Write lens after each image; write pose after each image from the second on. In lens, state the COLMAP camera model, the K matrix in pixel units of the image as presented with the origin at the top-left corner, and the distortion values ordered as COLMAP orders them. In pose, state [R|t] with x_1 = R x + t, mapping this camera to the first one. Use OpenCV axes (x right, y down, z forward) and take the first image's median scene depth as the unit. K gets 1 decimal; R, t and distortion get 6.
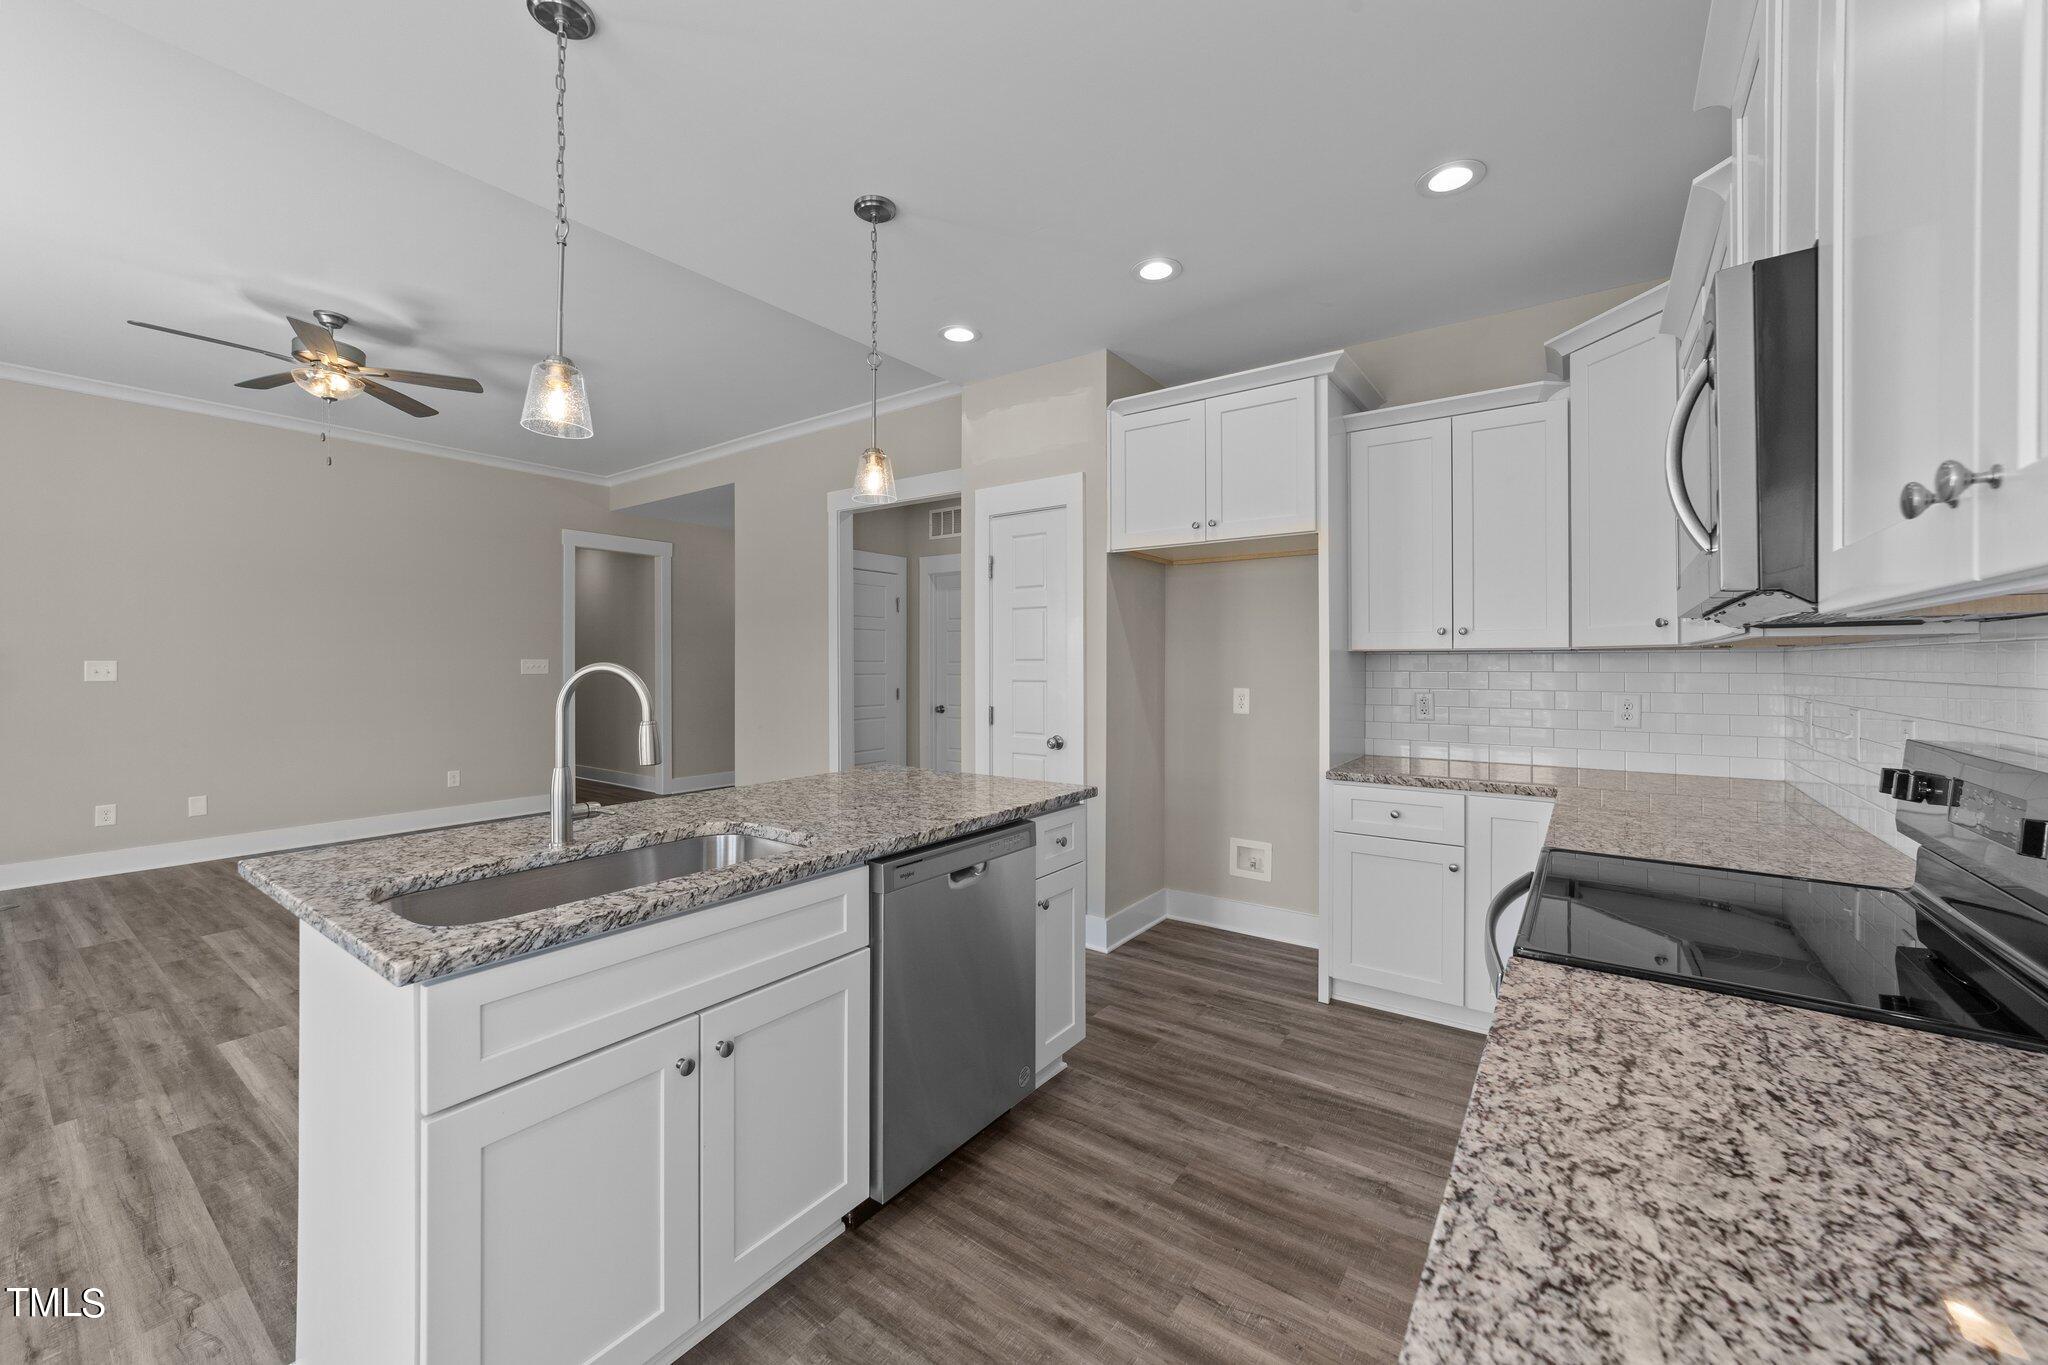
lens RADIAL K [[791.6, 0, 1028.9], [0, 791.6, 660.7], [0, 0, 1]] dist [-0.016233, 0.006450]
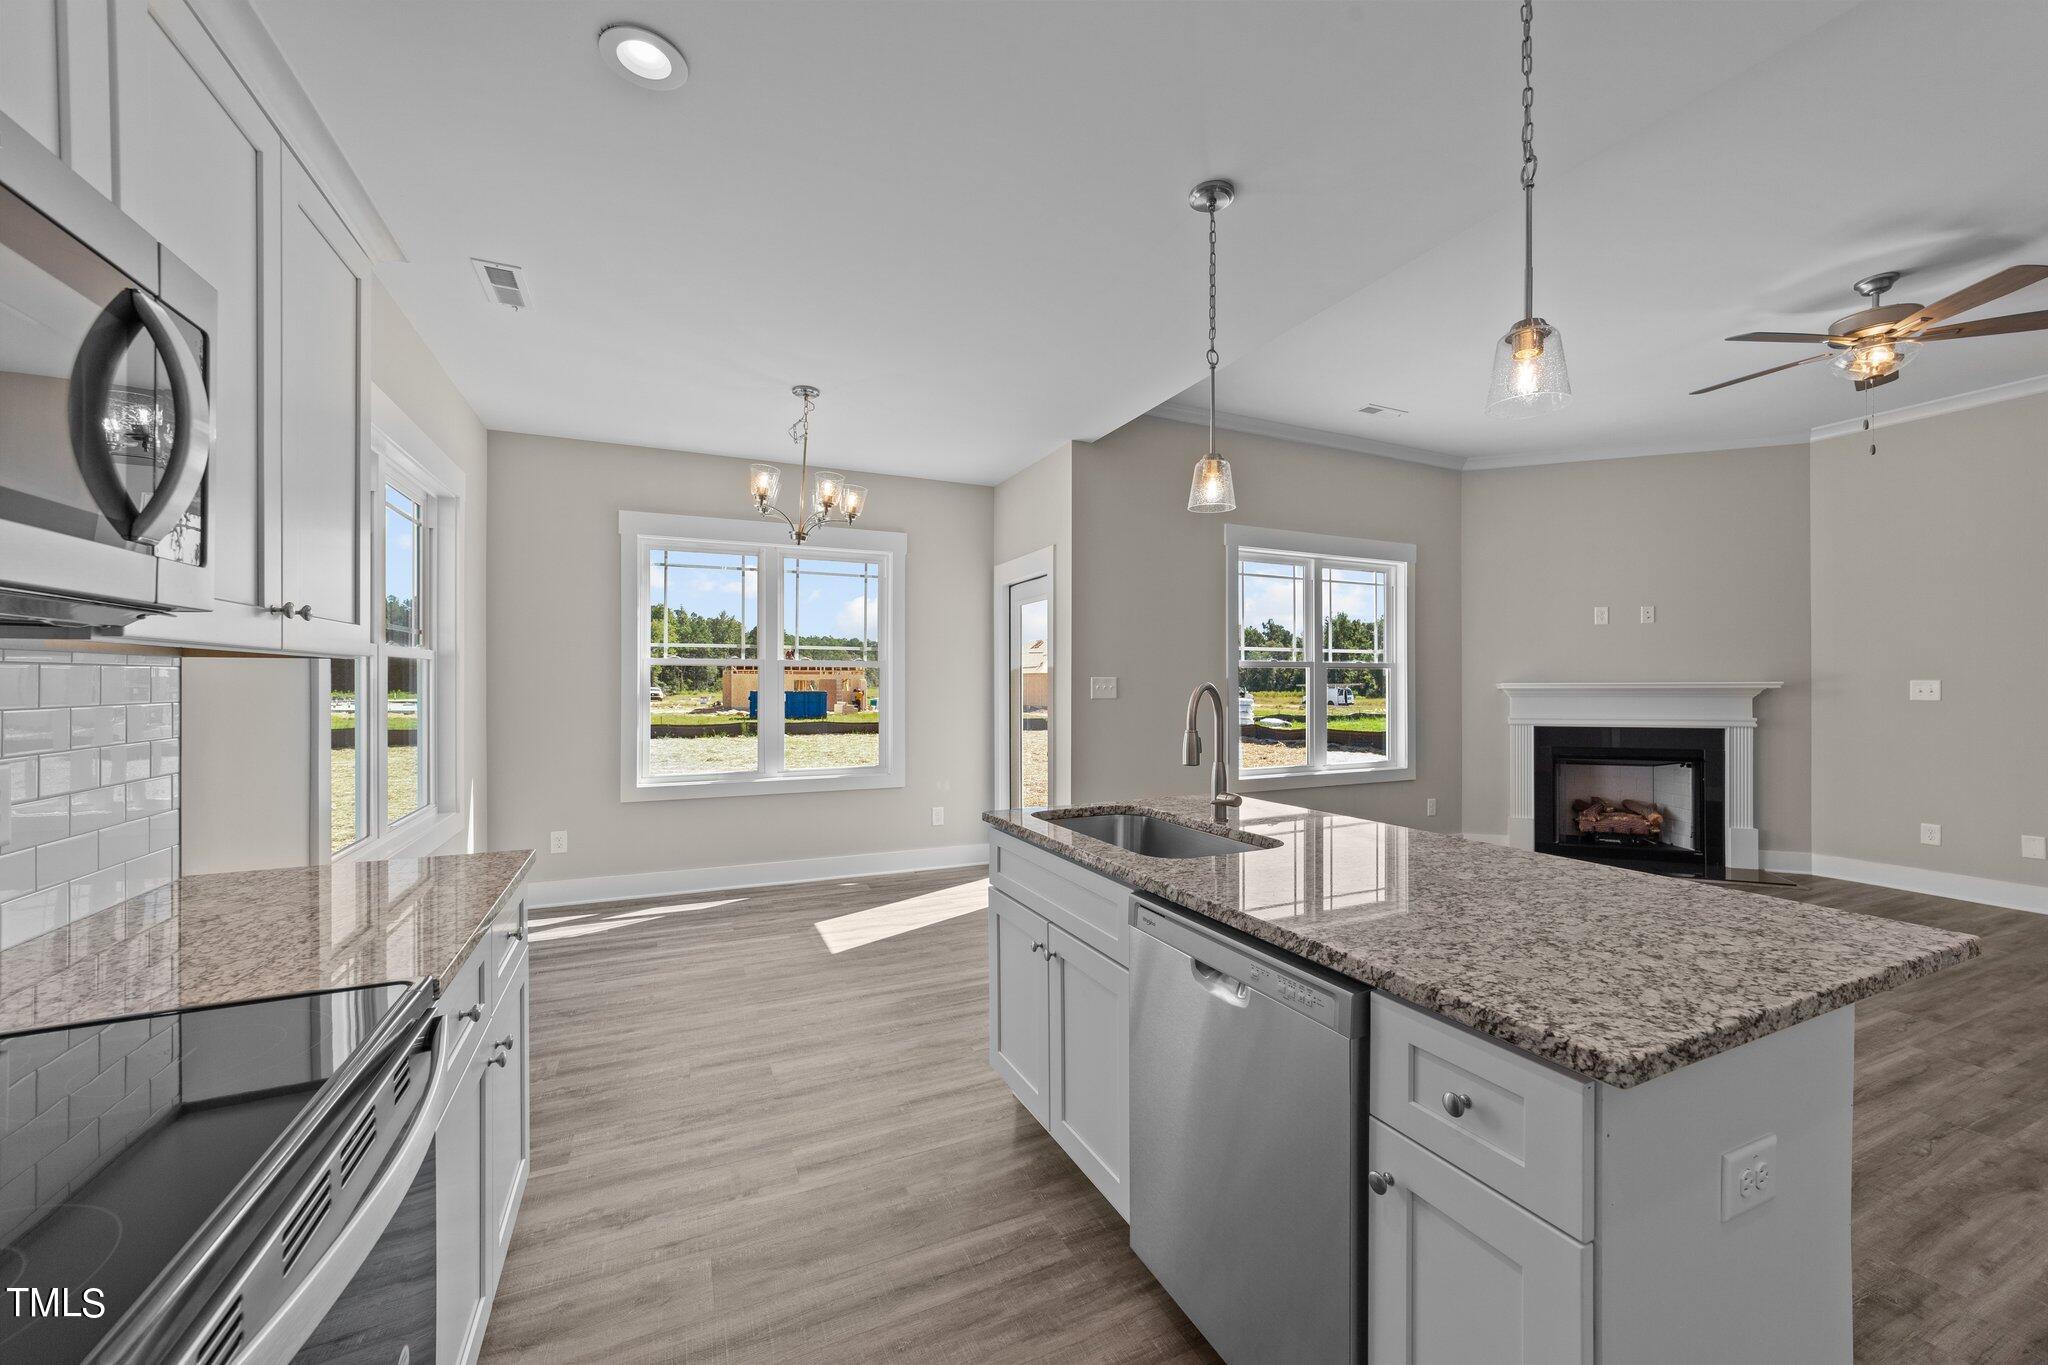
lens RADIAL K [[783.5, 0, 1029.5], [0, 783.5, 680.7], [0, 0, 1]] dist [-0.017460, 0.008617]
pose [[-0.491638, -0.001716, -0.870798, 0.475018], [0.002617, 0.999991, -0.003448, 0.002270], [0.870796, -0.003974, -0.491629, 0.920664]]
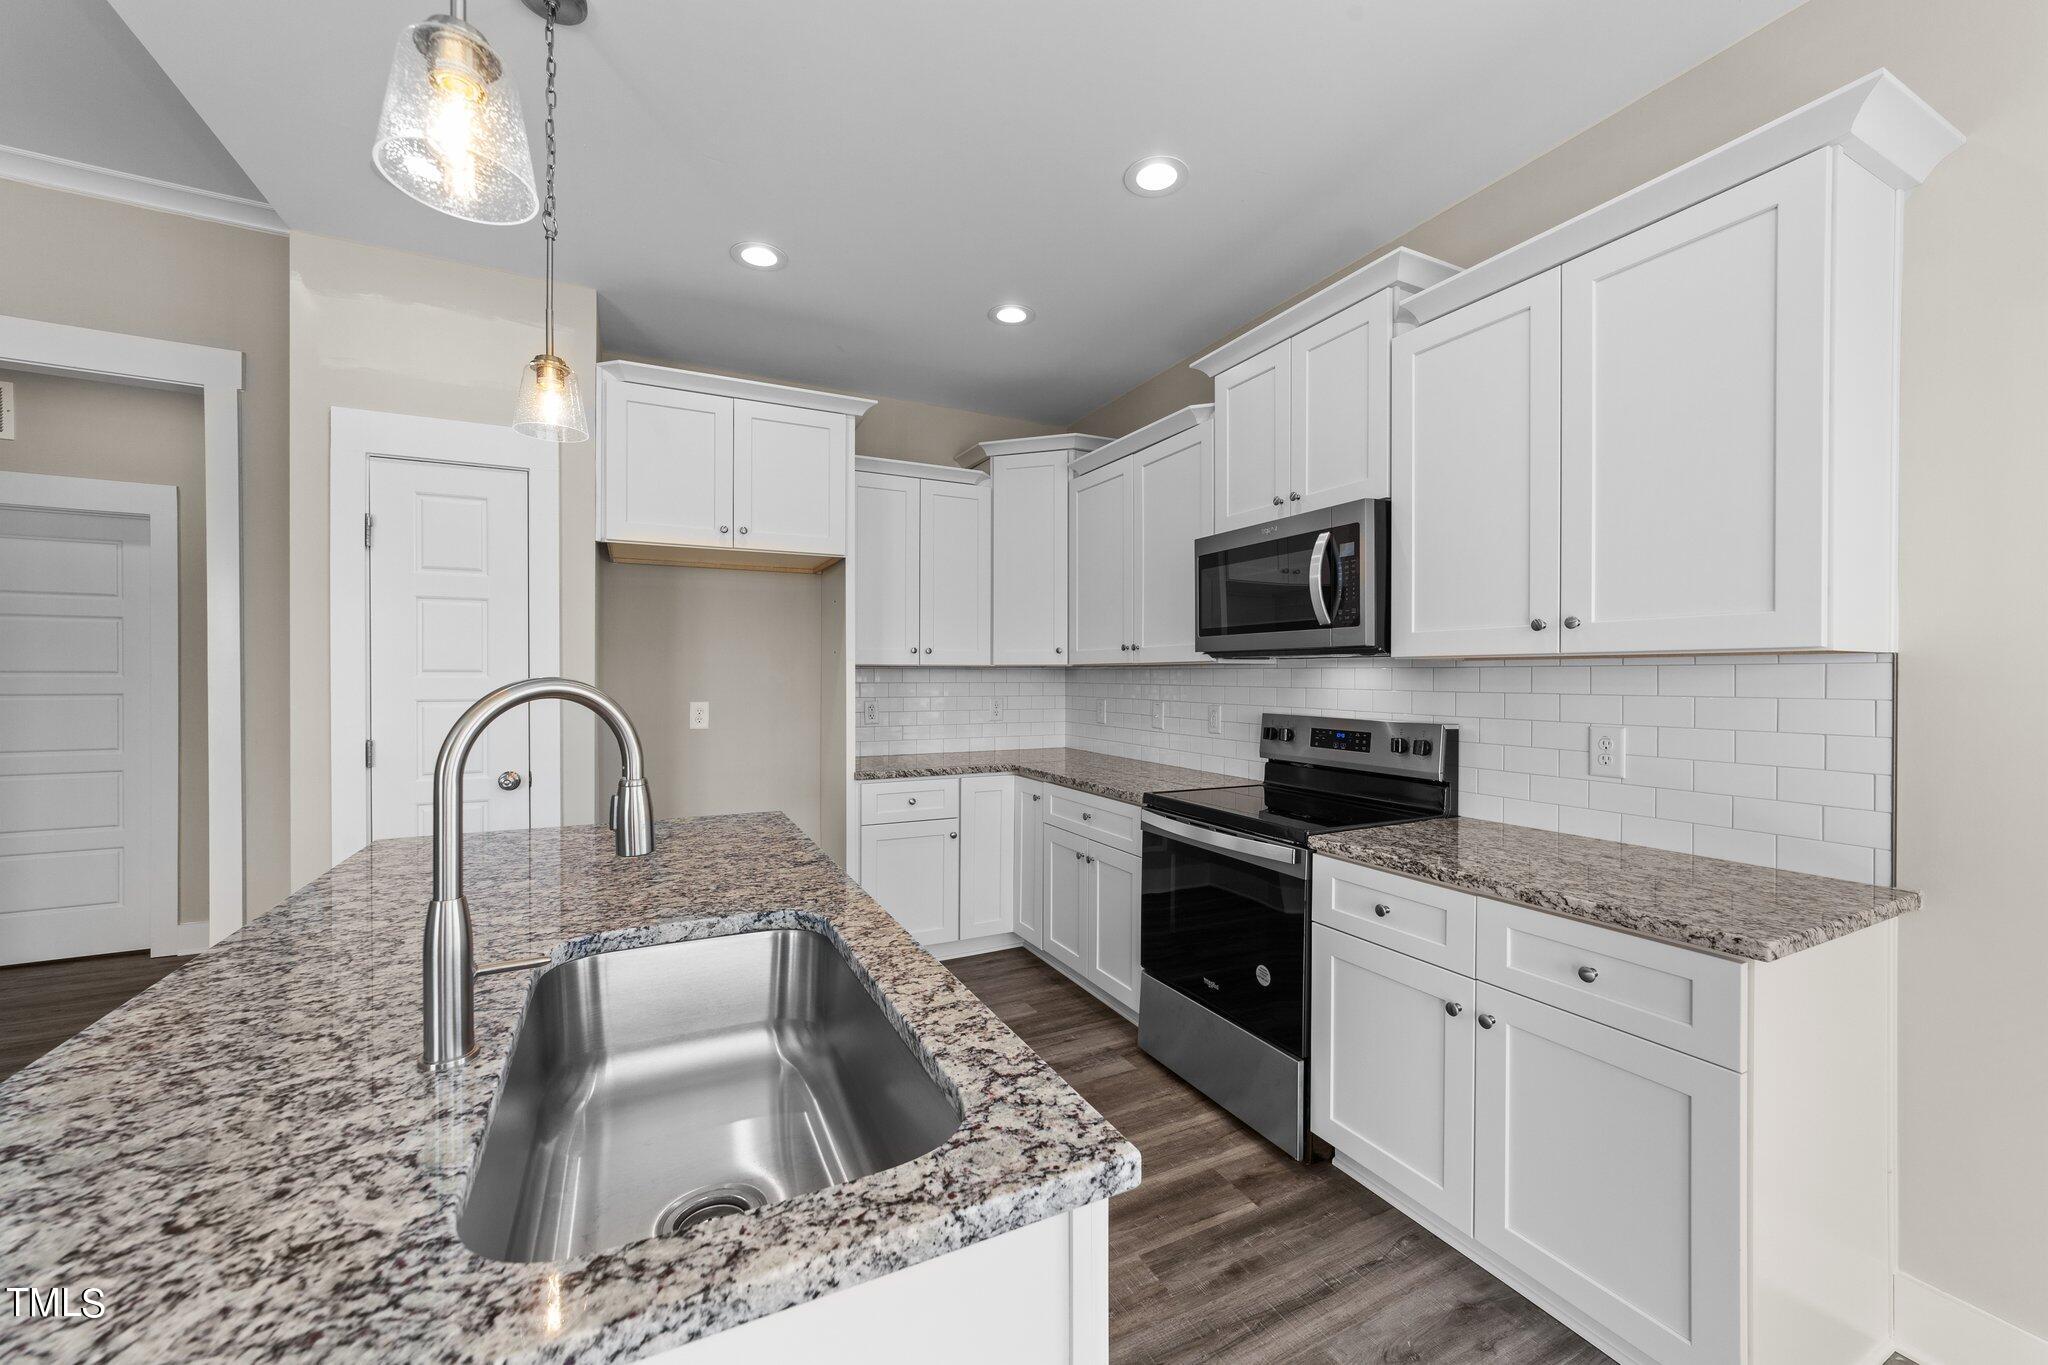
lens RADIAL K [[783.5, 0, 1029.5], [0, 783.5, 680.7], [0, 0, 1]] dist [-0.017460, 0.008617]
pose [[0.461395, -0.004903, 0.887181, -0.569910], [-0.004905, 0.999955, 0.008078, -0.000800], [-0.887181, -0.008079, 0.461350, 0.318682]]
